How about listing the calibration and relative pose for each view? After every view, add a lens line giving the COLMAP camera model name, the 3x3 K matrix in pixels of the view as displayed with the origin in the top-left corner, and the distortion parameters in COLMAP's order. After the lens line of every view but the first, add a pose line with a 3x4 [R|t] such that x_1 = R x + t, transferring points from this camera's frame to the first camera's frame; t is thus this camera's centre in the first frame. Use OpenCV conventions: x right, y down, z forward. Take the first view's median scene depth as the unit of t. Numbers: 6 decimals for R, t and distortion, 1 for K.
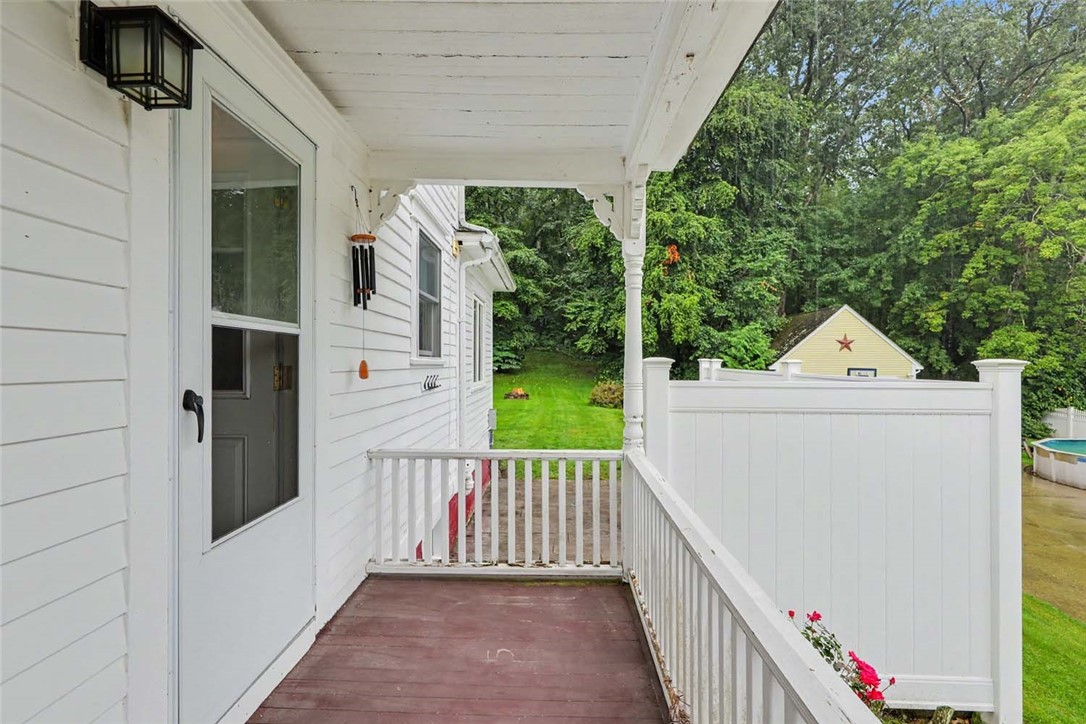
lens RADIAL K [[529.6, 0, 542.0], [0, 529.6, 361.8], [0, 0, 1]] dist [0.002897, 0.001080]
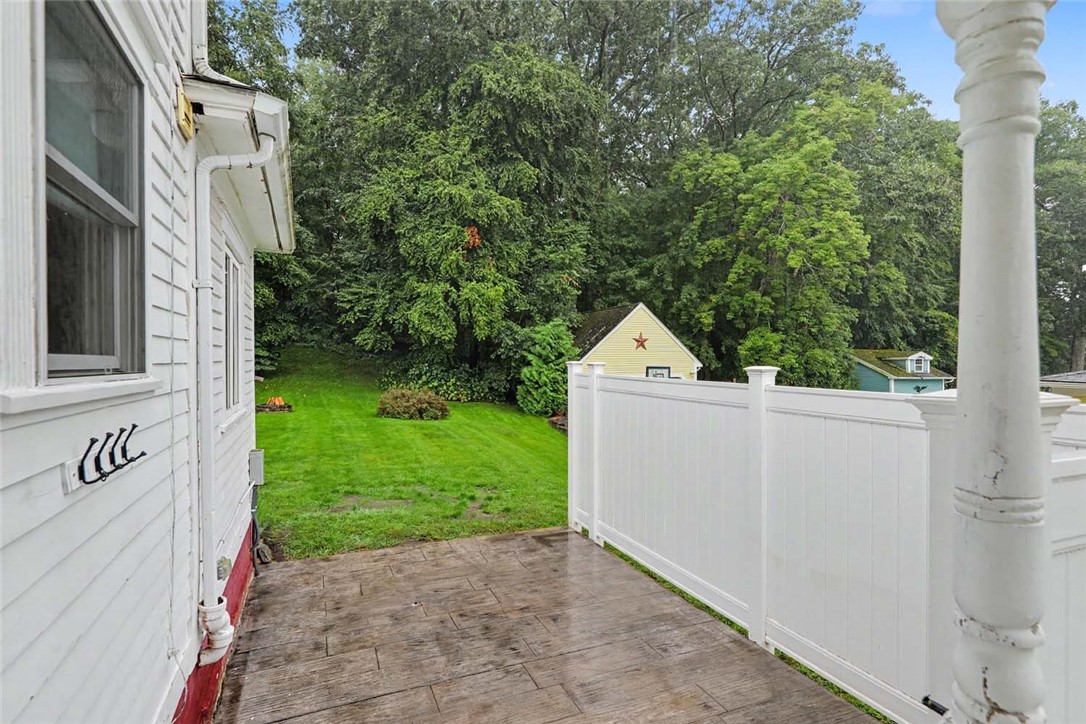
lens RADIAL K [[558.3, 0, 545.1], [0, 558.3, 361.9], [0, 0, 1]] dist [0.003370, 0.001219]
pose [[0.911931, -0.006484, 0.410291, -0.020639], [0.004302, 0.999971, 0.006243, -0.003640], [-0.410320, -0.003928, 0.911933, 0.113468]]
